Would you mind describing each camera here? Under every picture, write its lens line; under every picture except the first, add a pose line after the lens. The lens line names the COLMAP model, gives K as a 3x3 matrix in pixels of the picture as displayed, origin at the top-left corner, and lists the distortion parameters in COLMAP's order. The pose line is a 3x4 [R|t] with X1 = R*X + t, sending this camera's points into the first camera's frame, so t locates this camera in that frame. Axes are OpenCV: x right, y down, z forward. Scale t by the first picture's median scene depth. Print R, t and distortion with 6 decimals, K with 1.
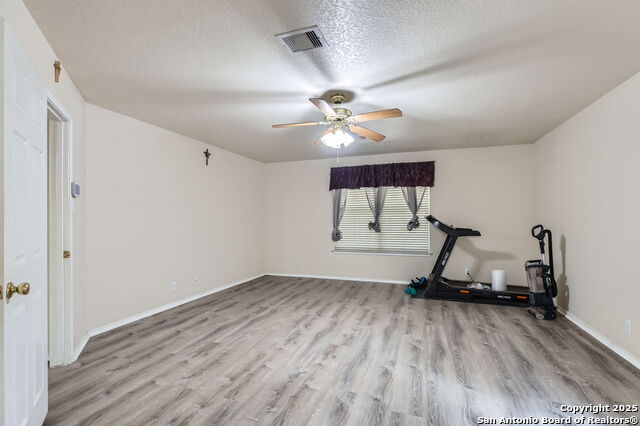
lens RADIAL K [[294.4, 0, 322.7], [0, 294.4, 214.7], [0, 0, 1]] dist [-0.004918, -0.000501]
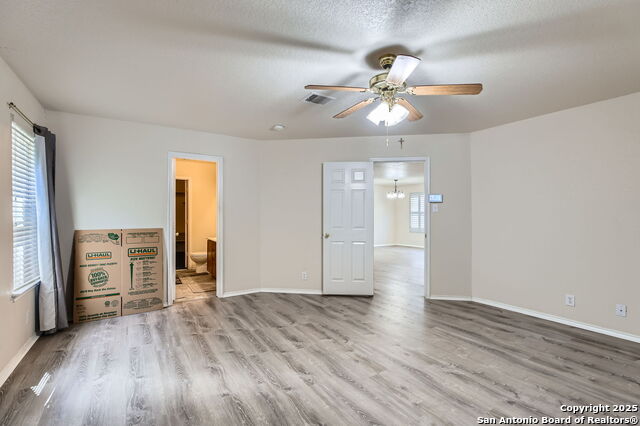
lens RADIAL K [[294.4, 0, 322.7], [0, 294.4, 215.2], [0, 0, 1]] dist [-0.004918, -0.000501]
pose [[-0.616624, 0.001259, -0.787257, 0.795770], [0.010878, 0.999917, -0.006921, 0.011125], [0.787182, -0.012831, -0.616587, 1.391864]]
